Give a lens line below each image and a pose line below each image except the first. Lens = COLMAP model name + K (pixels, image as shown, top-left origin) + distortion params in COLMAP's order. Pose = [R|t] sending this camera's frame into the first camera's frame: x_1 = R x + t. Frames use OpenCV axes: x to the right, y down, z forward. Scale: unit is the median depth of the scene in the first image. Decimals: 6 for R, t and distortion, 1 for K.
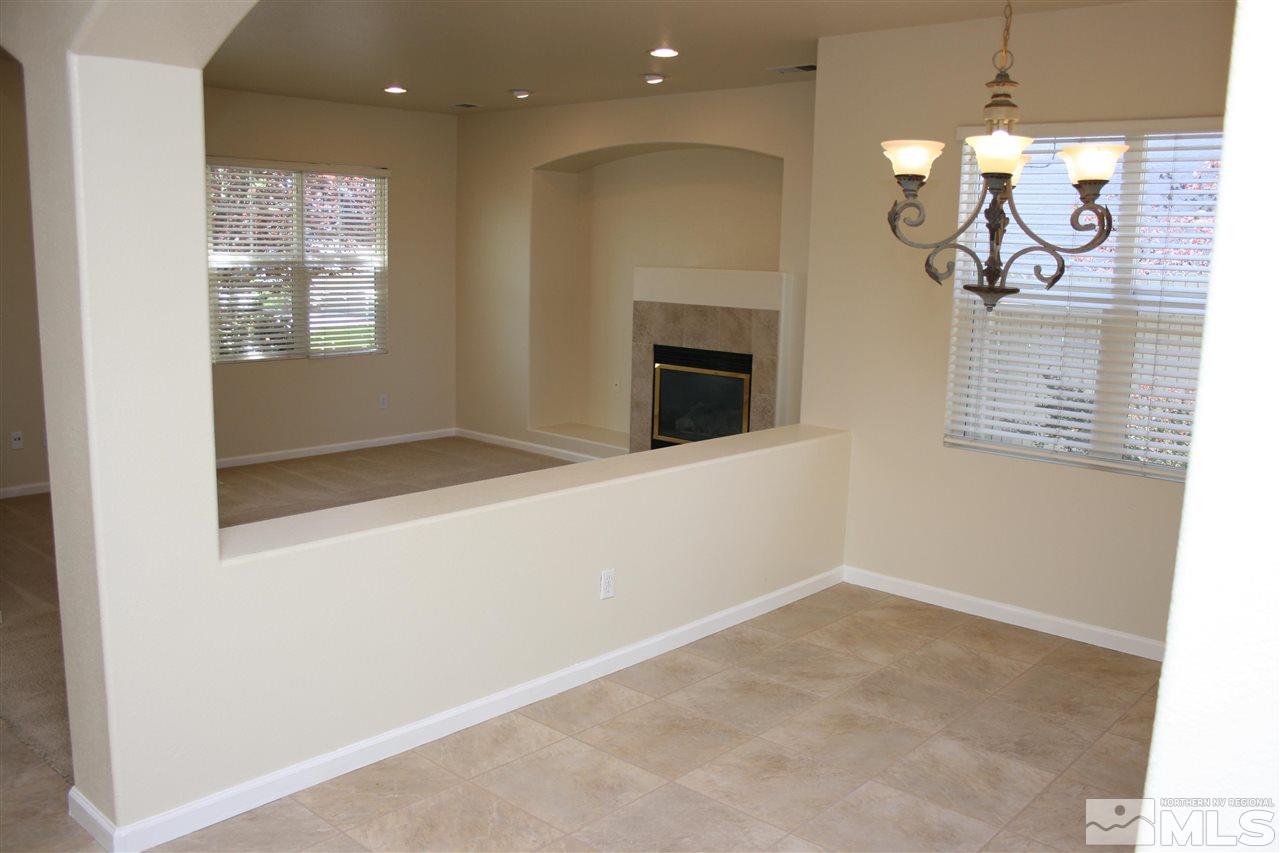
lens RADIAL K [[1075.4, 0, 648.1], [0, 1075.4, 429.5], [0, 0, 1]] dist [-0.126572, 0.086798]
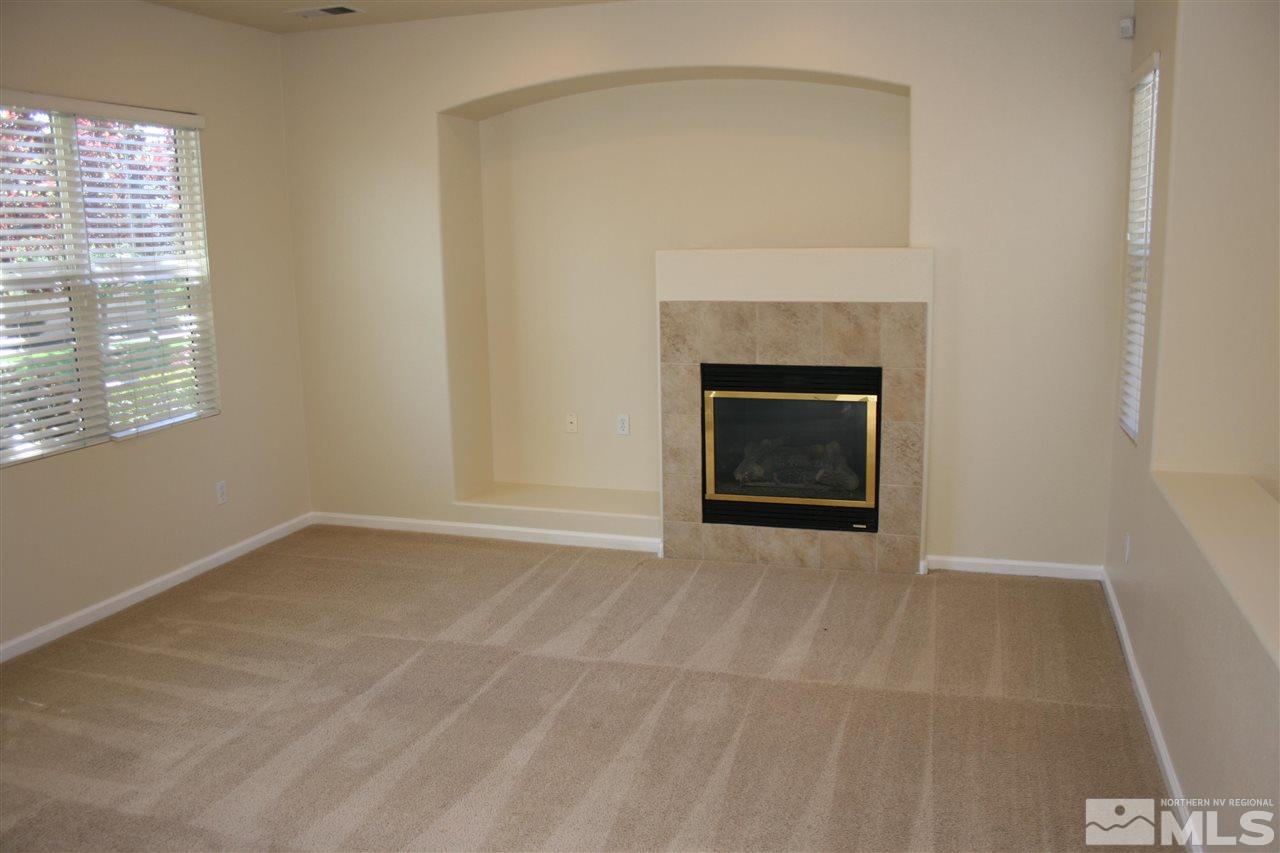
lens RADIAL K [[1075.4, 0, 646.5], [0, 1075.4, 432.2], [0, 0, 1]] dist [-0.126572, 0.086798]
pose [[0.909668, -0.119668, 0.397723, -0.304835], [0.110855, 0.992809, 0.045175, -0.070755], [-0.400269, 0.002995, 0.916393, 0.387891]]
